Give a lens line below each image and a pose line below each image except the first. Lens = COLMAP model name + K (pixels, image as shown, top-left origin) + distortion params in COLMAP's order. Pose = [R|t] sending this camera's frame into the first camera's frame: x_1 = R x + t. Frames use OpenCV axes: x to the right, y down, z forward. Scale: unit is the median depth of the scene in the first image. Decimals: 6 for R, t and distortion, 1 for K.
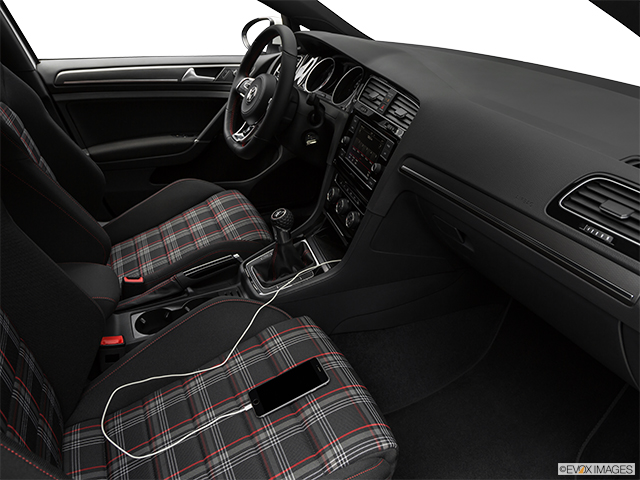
lens RADIAL K [[469.0, 0, 295.1], [0, 469.0, 236.3], [0, 0, 1]] dist [-0.121796, 0.056873]
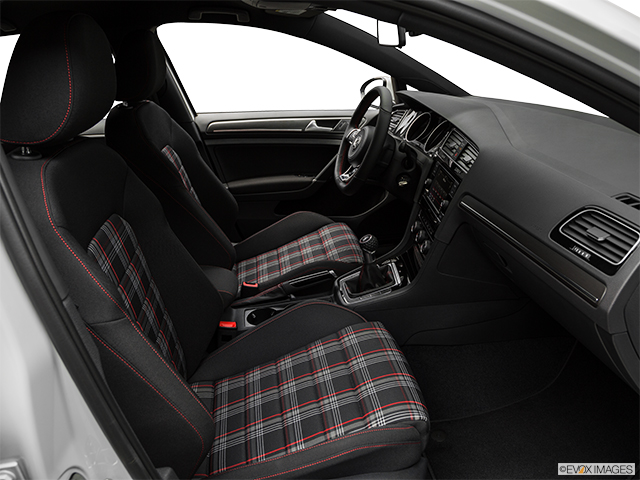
lens RADIAL K [[469.0, 0, 295.1], [0, 469.0, 236.3], [0, 0, 1]] dist [-0.121796, 0.056873]
pose [[0.958246, 0.056732, -0.280260, 0.116760], [-0.082921, 0.993137, -0.082480, 0.055607], [0.273657, 0.102276, 0.956374, -0.202939]]
